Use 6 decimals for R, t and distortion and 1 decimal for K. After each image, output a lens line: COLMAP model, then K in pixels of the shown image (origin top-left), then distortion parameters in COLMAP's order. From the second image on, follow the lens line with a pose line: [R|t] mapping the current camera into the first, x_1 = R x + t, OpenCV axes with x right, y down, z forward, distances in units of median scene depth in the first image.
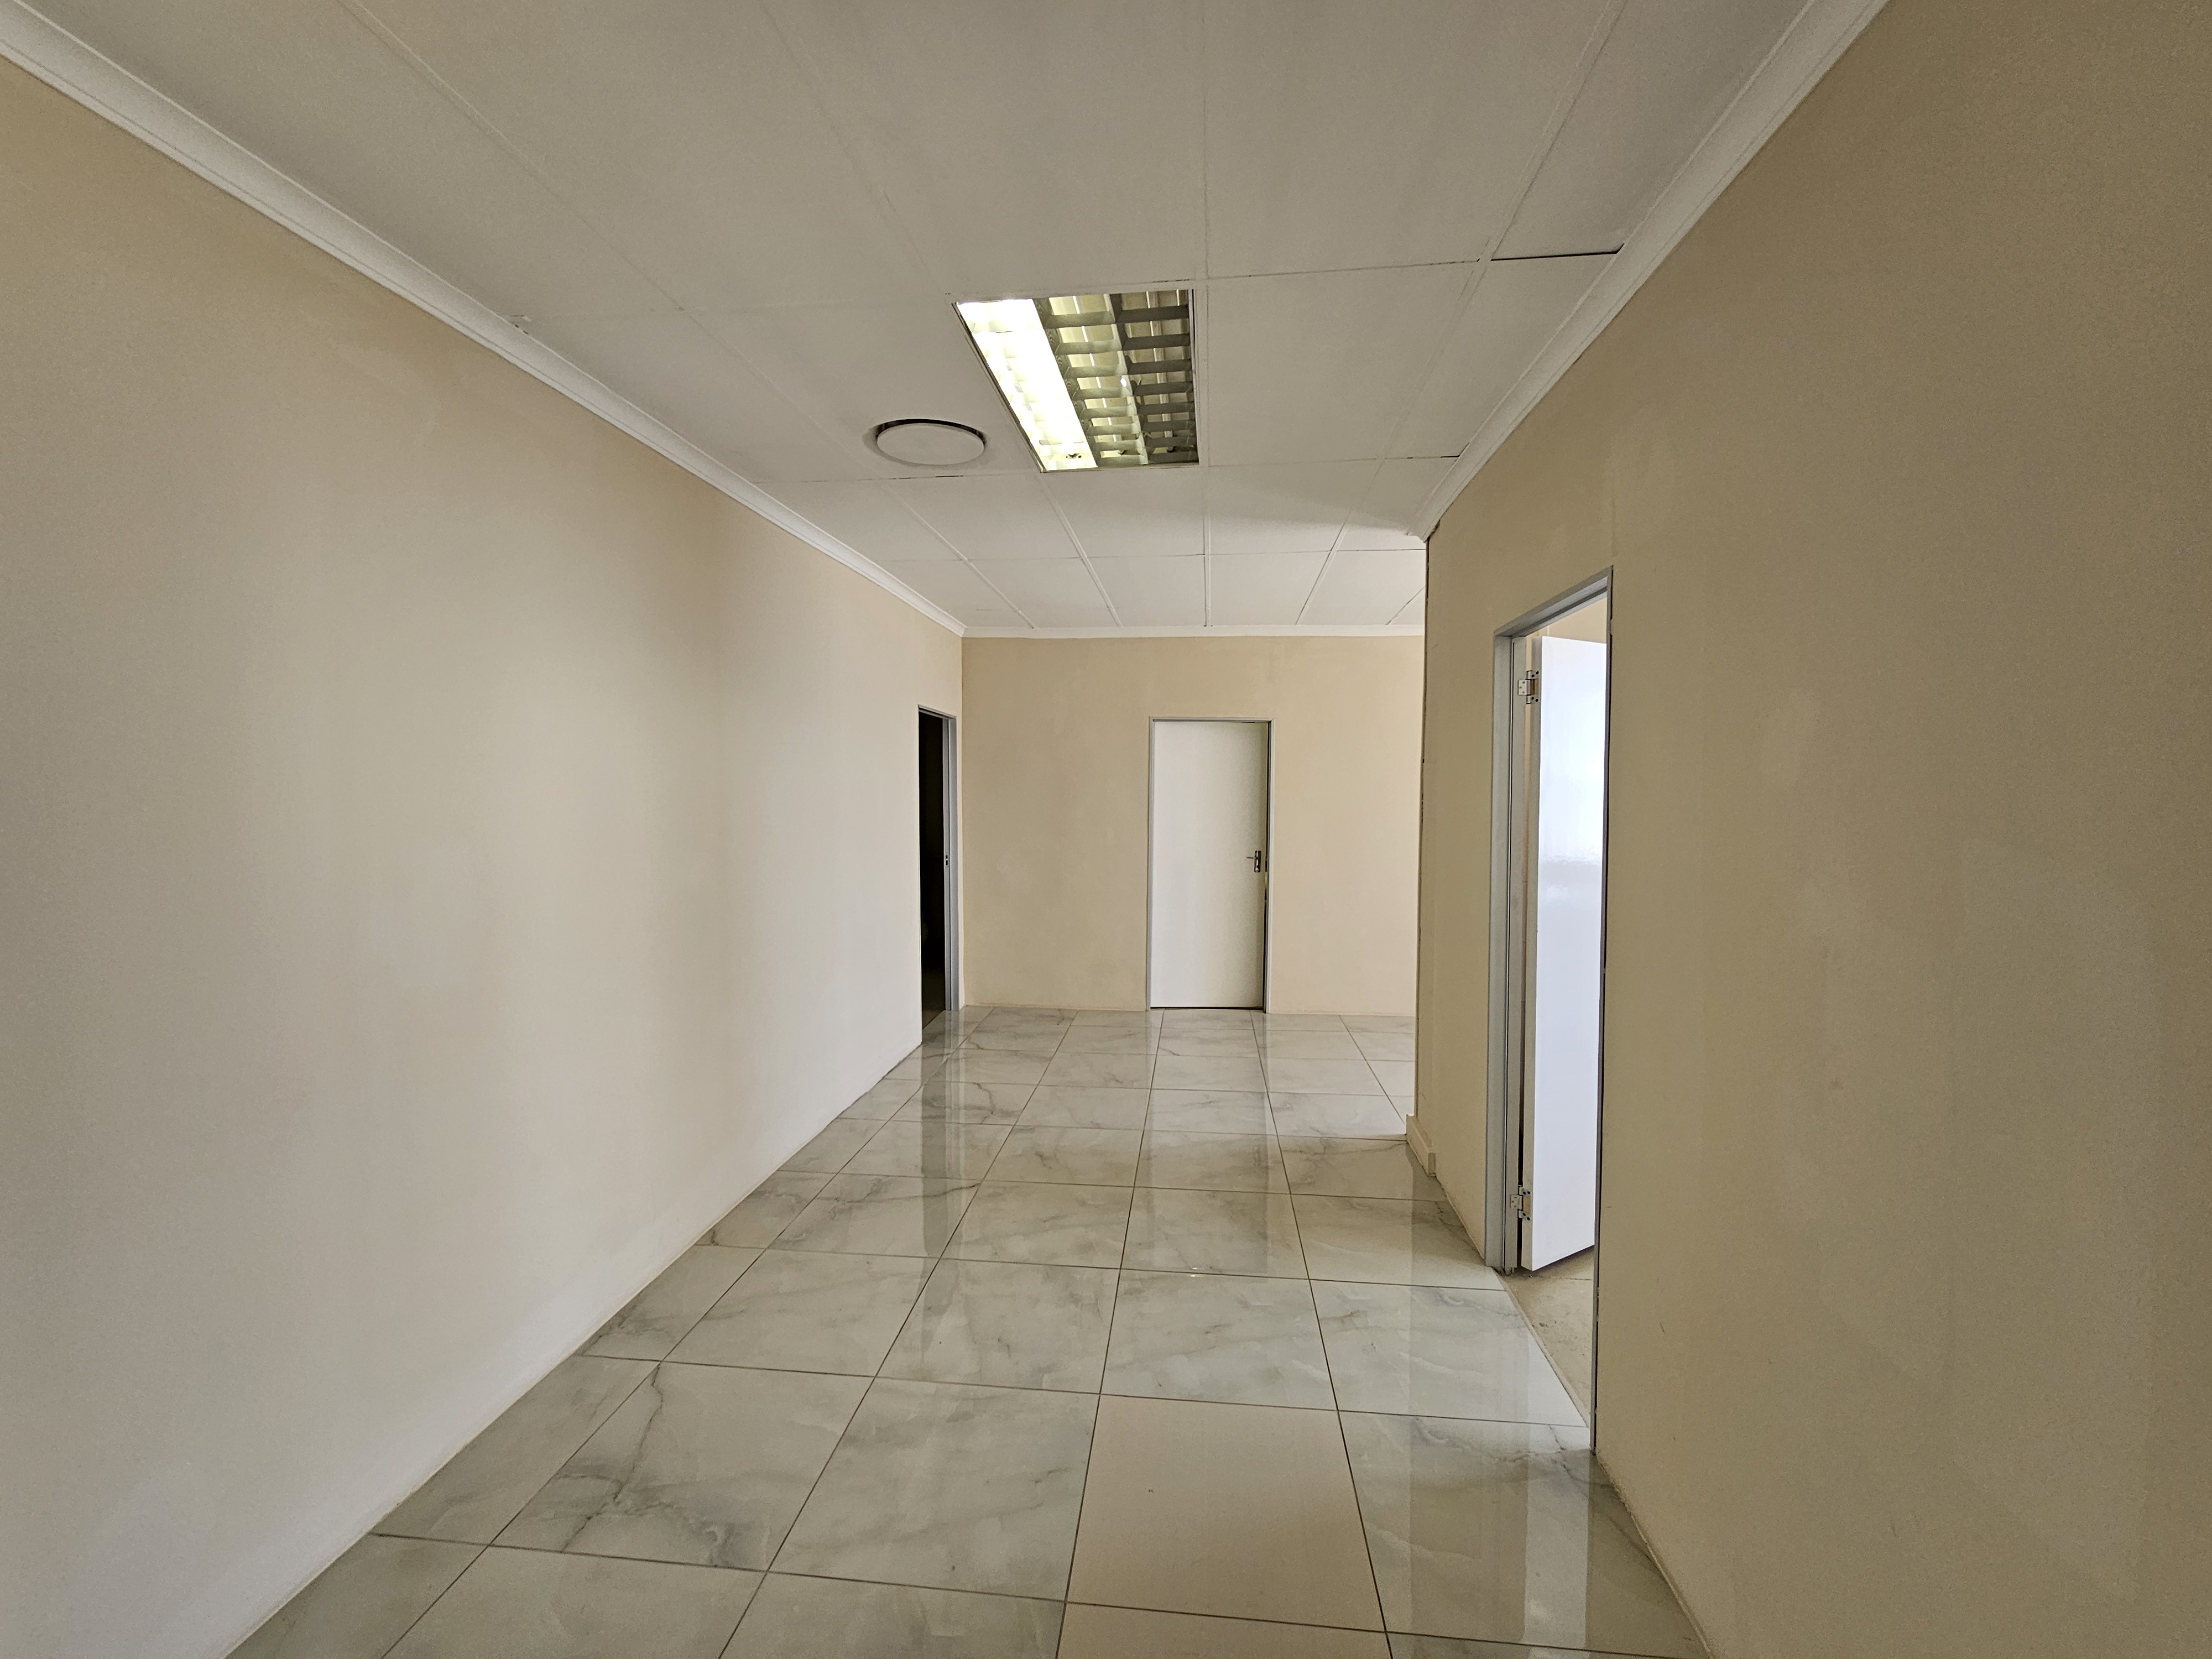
lens RADIAL K [[901.9, 0, 1106.0], [0, 901.9, 829.5], [0, 0, 1]] dist [-0.000529, -0.000173]
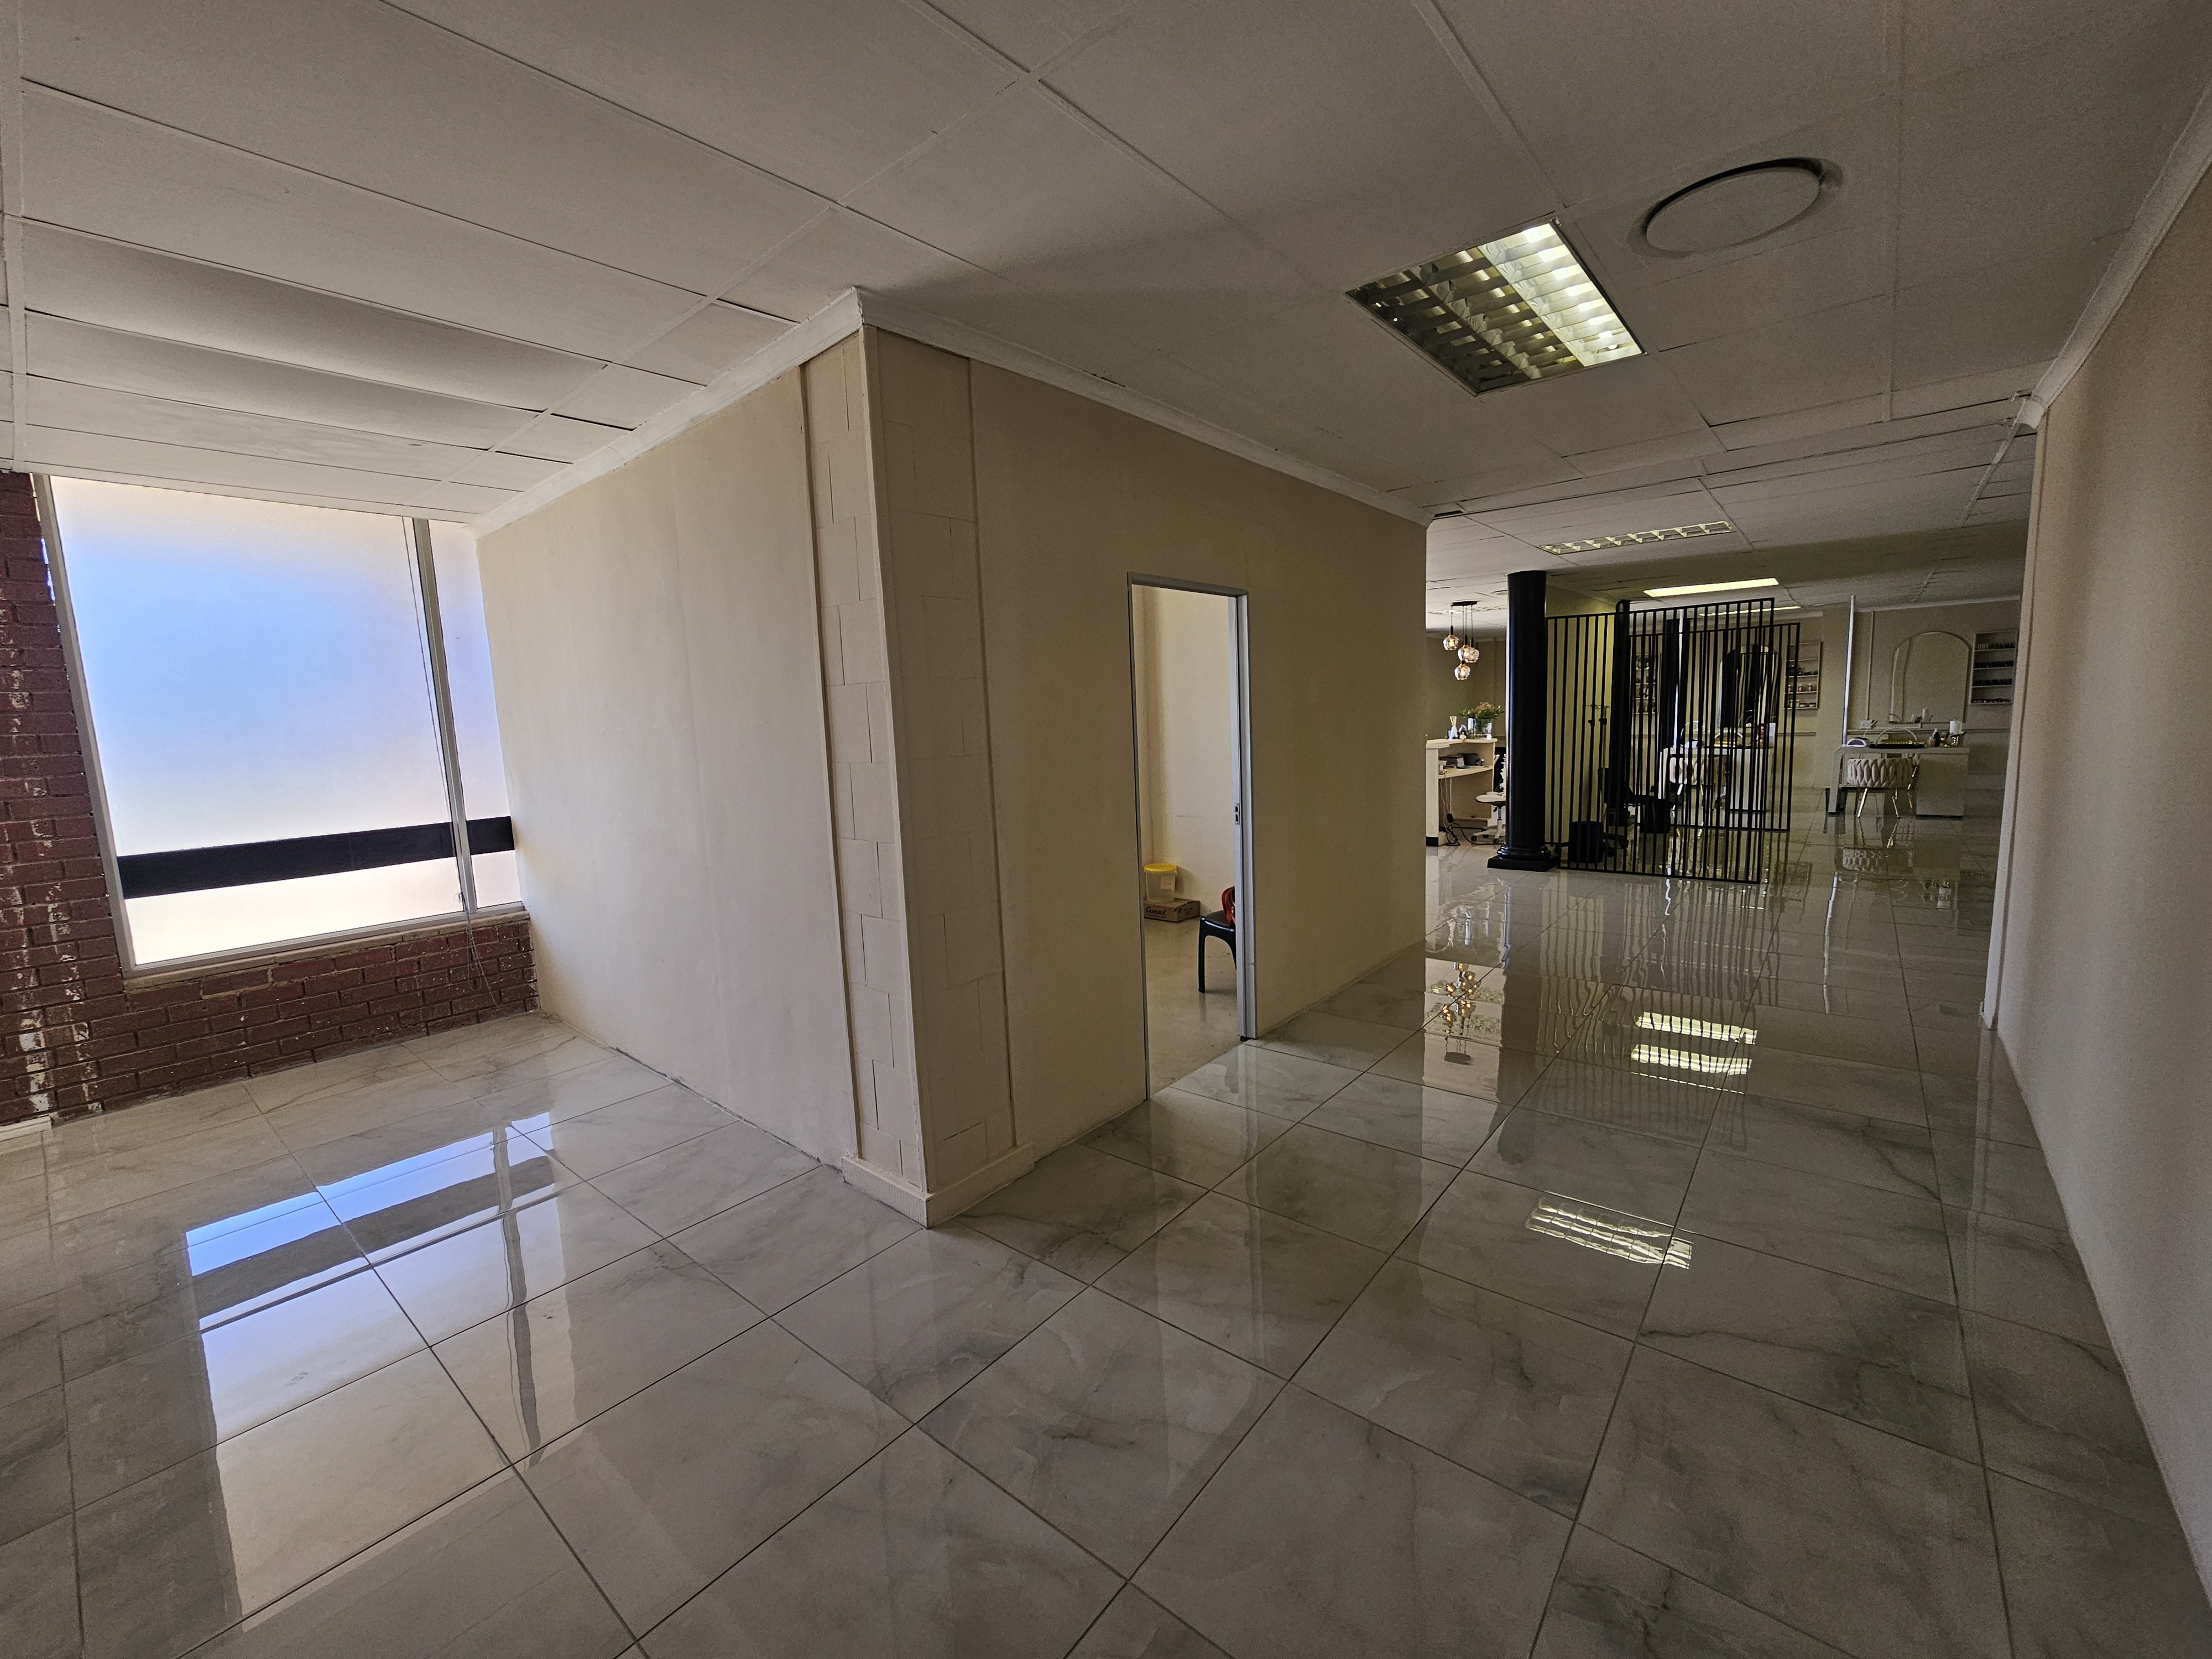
lens RADIAL K [[901.9, 0, 1106.0], [0, 901.9, 829.5], [0, 0, 1]] dist [-0.000529, -0.000173]
pose [[-0.831374, -0.039203, 0.554329, -0.176638], [0.066300, 0.983387, 0.168983, -0.079102], [-0.551744, 0.177240, -0.814963, 1.765004]]
